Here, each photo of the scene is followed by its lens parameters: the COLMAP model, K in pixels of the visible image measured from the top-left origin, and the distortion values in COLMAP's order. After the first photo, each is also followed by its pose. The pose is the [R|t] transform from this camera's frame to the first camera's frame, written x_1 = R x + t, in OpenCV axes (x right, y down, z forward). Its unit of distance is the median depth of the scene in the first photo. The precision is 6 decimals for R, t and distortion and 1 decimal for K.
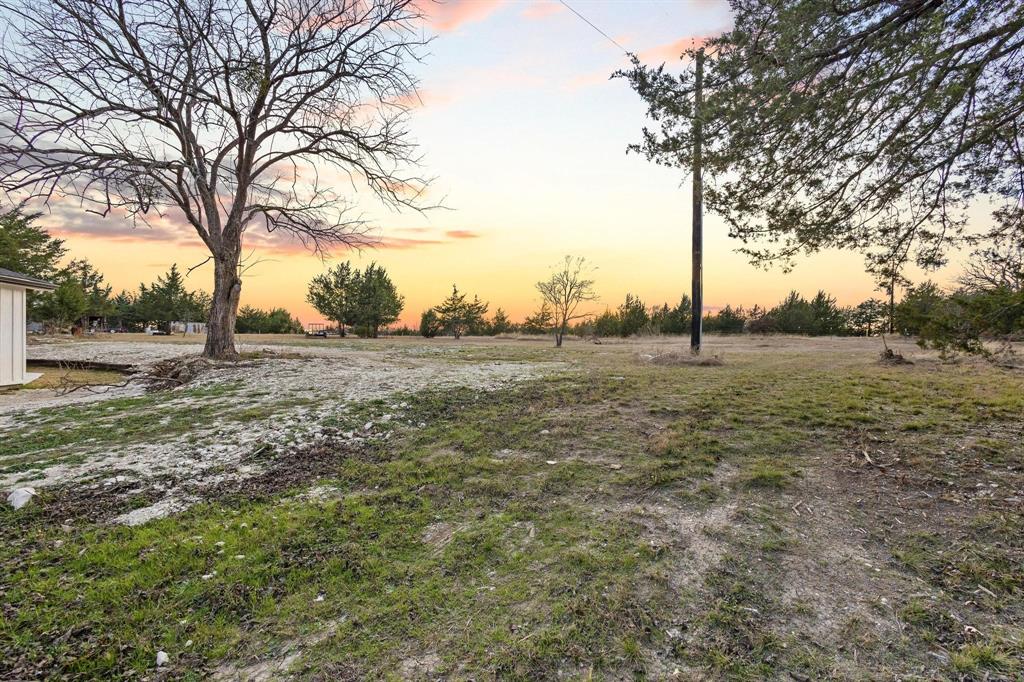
lens RADIAL K [[467.7, 0, 512.0], [0, 467.7, 341.0], [0, 0, 1]] dist [-0.002375, -0.000795]
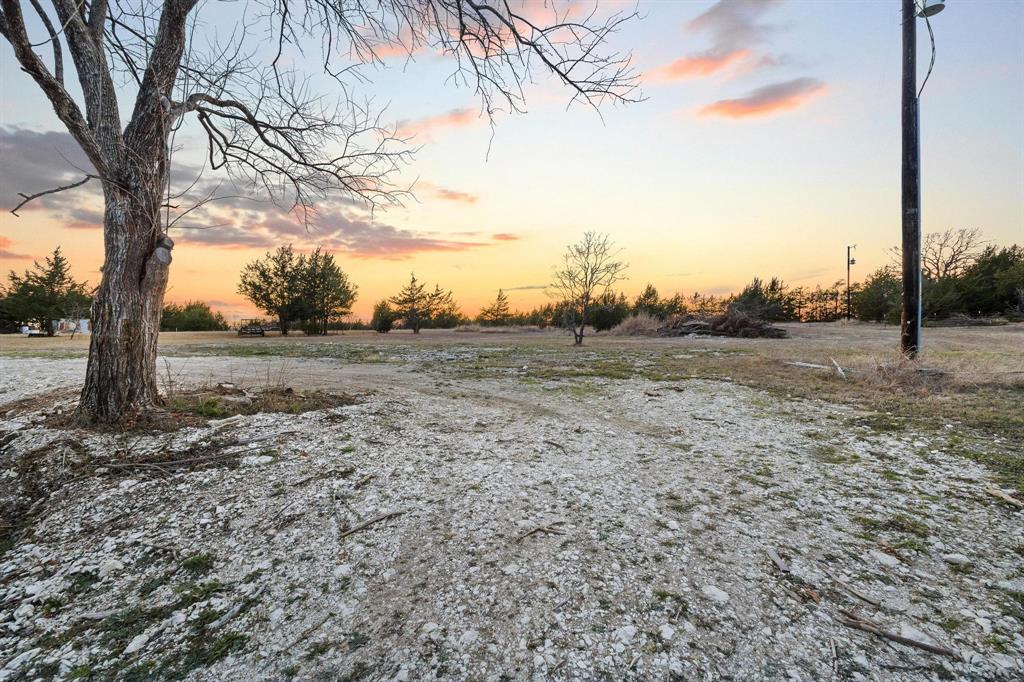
lens RADIAL K [[459.5, 0, 507.2], [0, 459.5, 326.9], [0, 0, 1]] dist [-0.001284, -0.000631]
pose [[0.990282, -0.018602, 0.137821, -0.080129], [0.019628, 0.999789, -0.006085, -0.009372], [-0.137678, 0.008731, 0.990439, 0.129190]]
